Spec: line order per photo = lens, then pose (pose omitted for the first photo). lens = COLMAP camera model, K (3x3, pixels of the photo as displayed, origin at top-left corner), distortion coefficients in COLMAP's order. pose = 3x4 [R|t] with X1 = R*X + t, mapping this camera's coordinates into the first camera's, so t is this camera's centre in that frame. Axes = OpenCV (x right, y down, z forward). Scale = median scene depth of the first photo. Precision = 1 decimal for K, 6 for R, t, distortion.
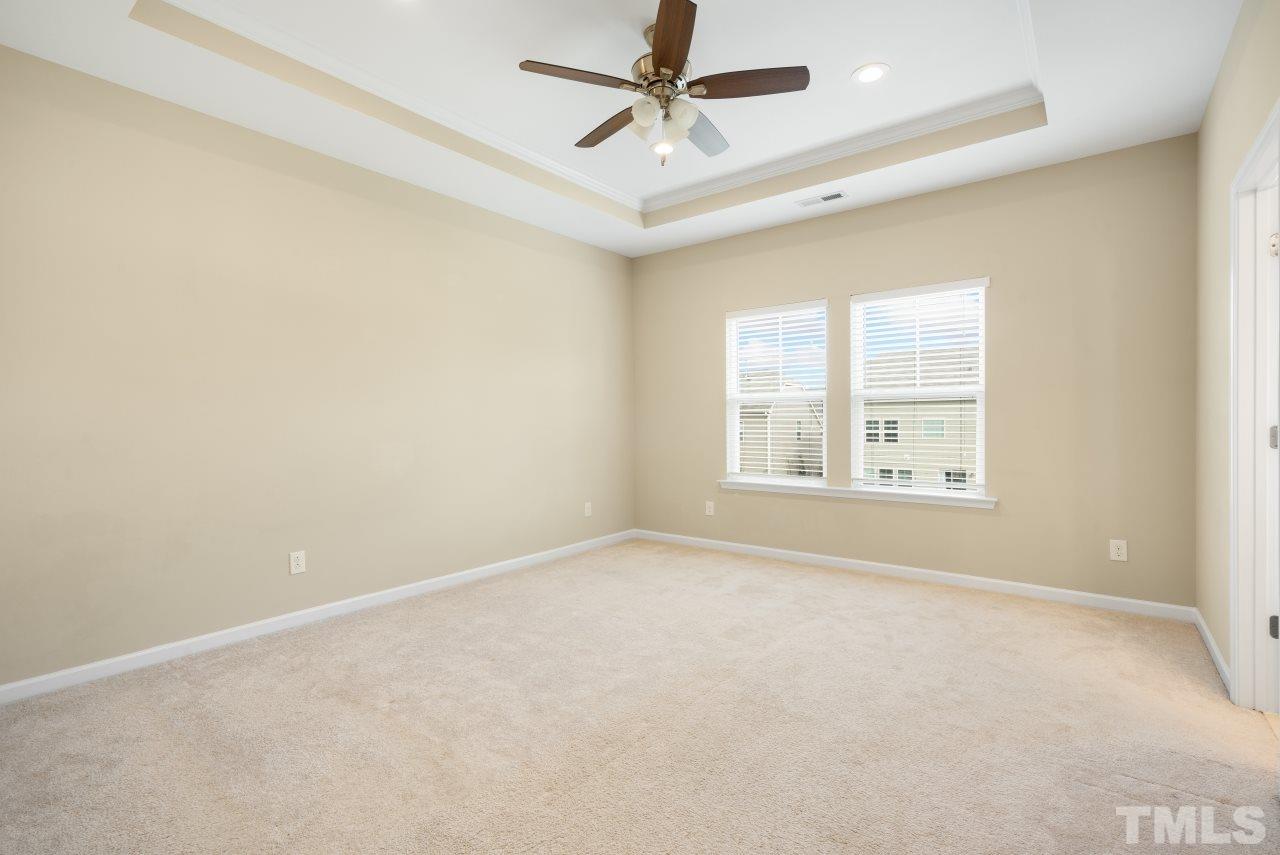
lens RADIAL K [[581.3, 0, 646.1], [0, 581.3, 425.5], [0, 0, 1]] dist [0.009412, 0.002711]
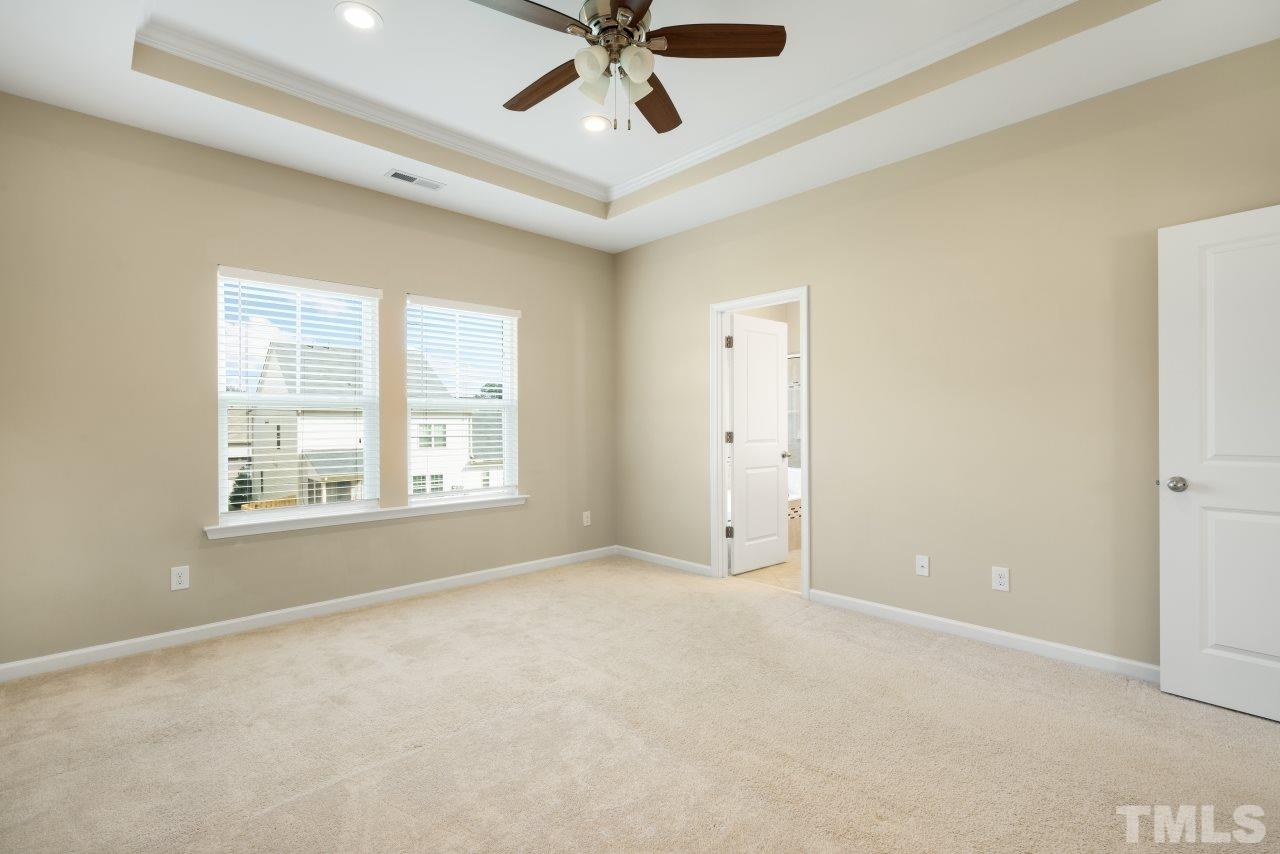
lens RADIAL K [[581.3, 0, 644.6], [0, 581.3, 425.1], [0, 0, 1]] dist [0.009412, 0.002711]
pose [[0.155764, 0.006561, 0.987773, -0.516353], [0.011431, 0.999899, -0.008444, -0.006811], [-0.987728, 0.012607, 0.155673, 0.530241]]
